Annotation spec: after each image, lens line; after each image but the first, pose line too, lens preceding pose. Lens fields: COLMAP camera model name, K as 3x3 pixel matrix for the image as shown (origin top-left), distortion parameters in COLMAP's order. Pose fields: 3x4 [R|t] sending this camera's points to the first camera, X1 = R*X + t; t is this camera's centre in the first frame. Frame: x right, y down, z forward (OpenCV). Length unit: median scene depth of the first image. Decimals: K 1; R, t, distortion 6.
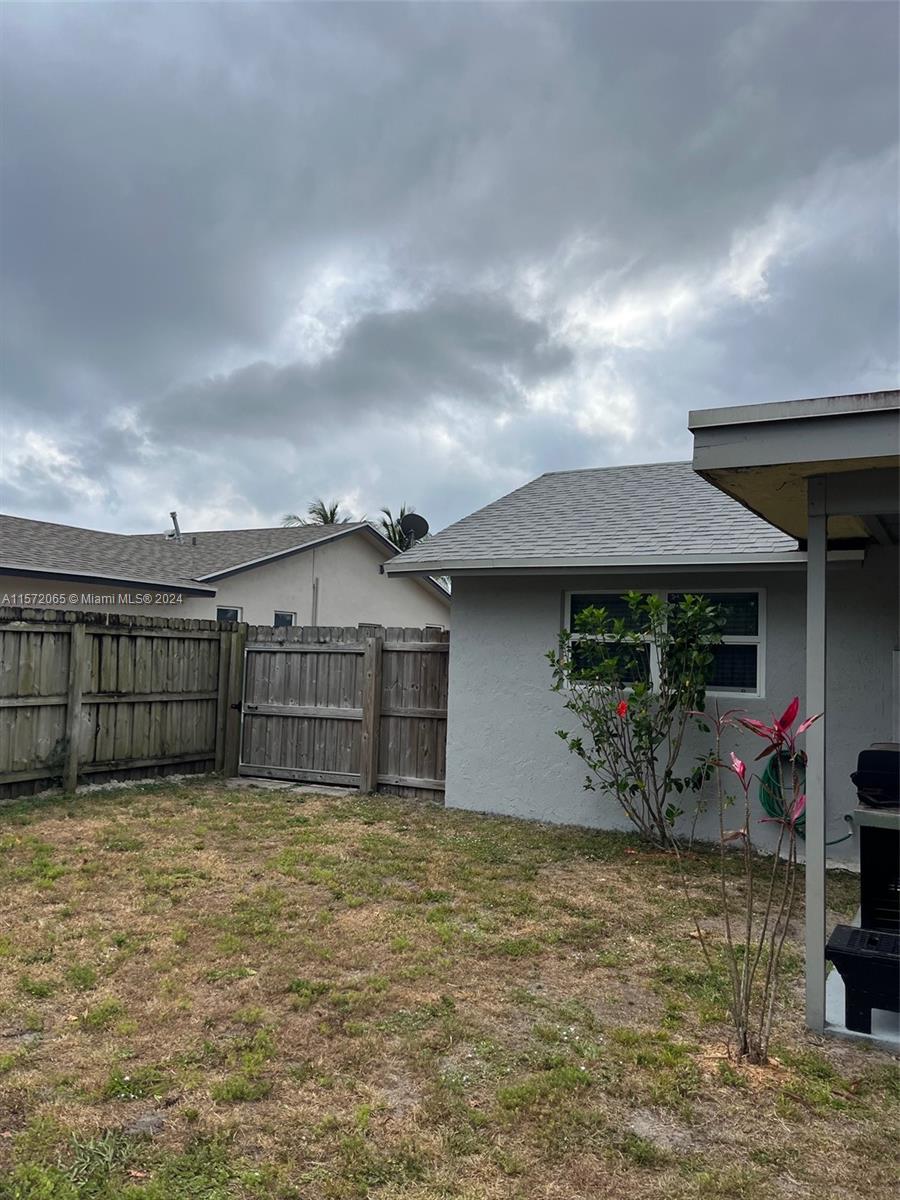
lens RADIAL K [[898.1, 0, 457.1], [0, 898.1, 620.1], [0, 0, 1]] dist [0.061891, -0.096412]
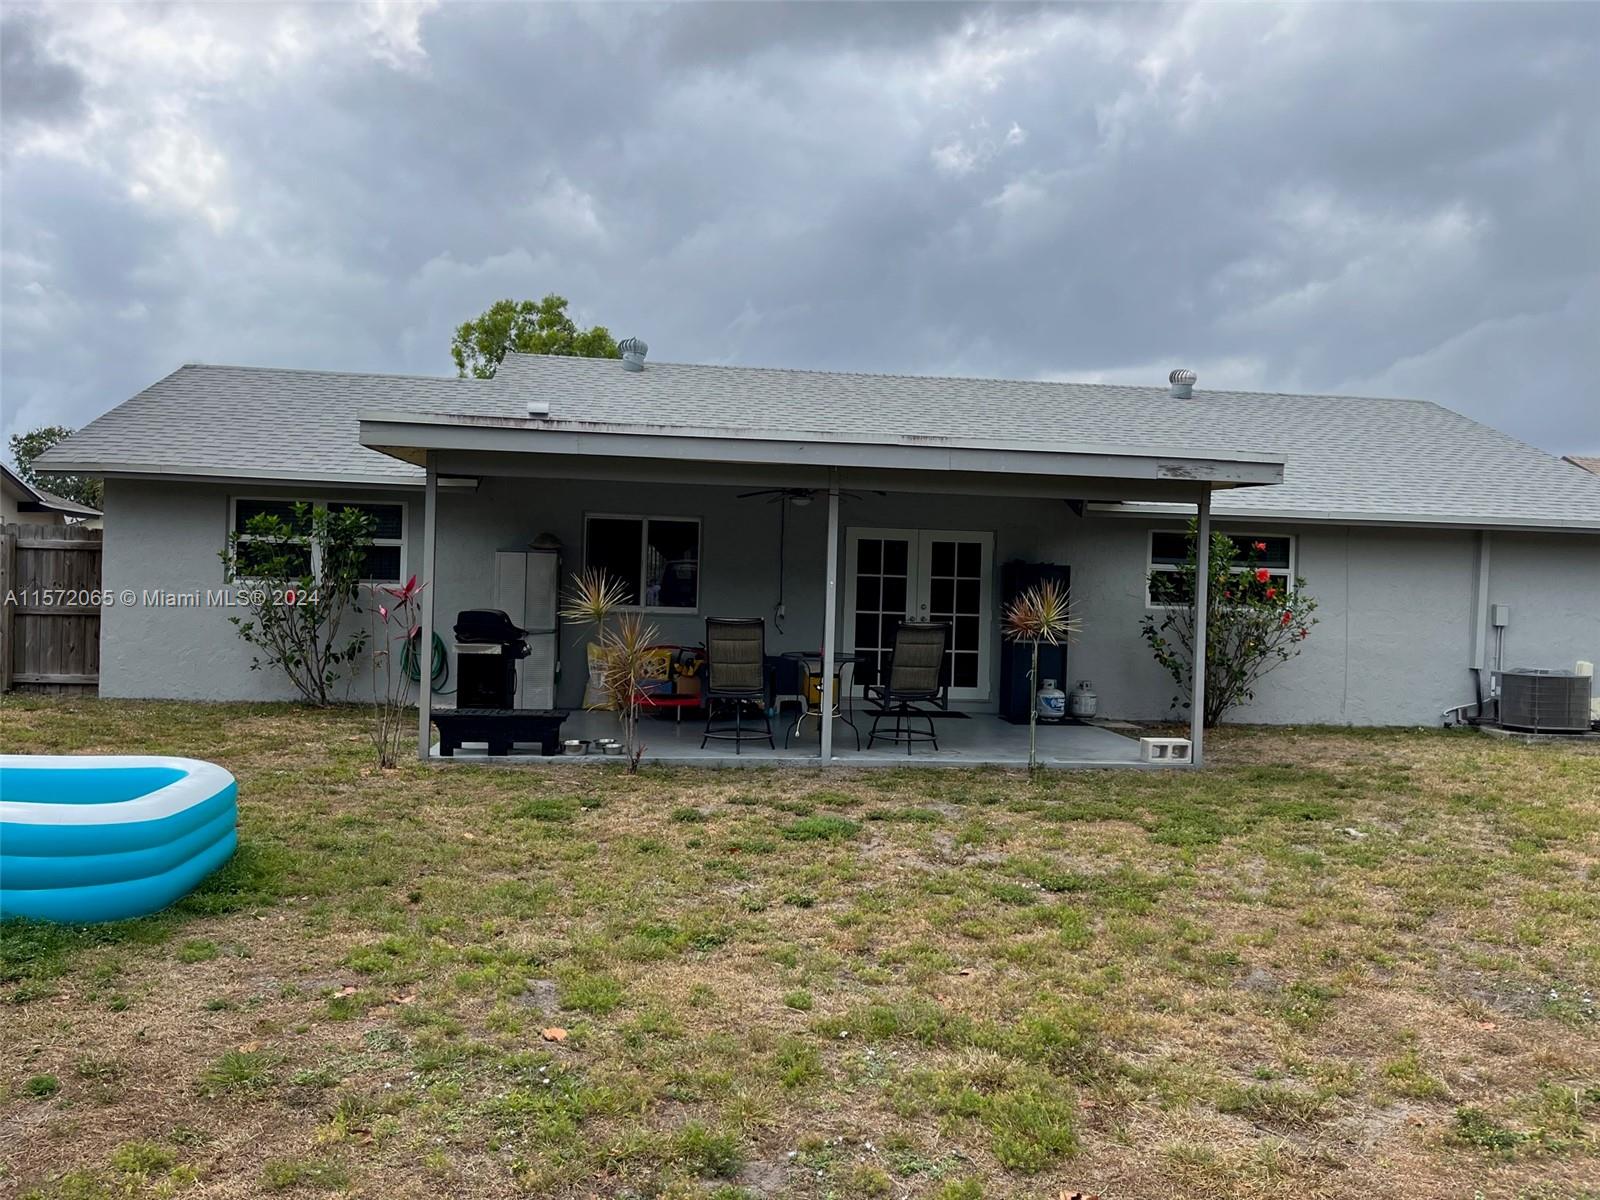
lens RADIAL K [[1197.5, 0, 804.1], [0, 1197.5, 571.1], [0, 0, 1]] dist [0.061891, -0.096412]
pose [[0.806504, -0.001175, 0.591228, -0.214099], [-0.027862, 0.998812, 0.039991, -0.021586], [-0.590572, -0.048726, 0.805512, -0.706591]]
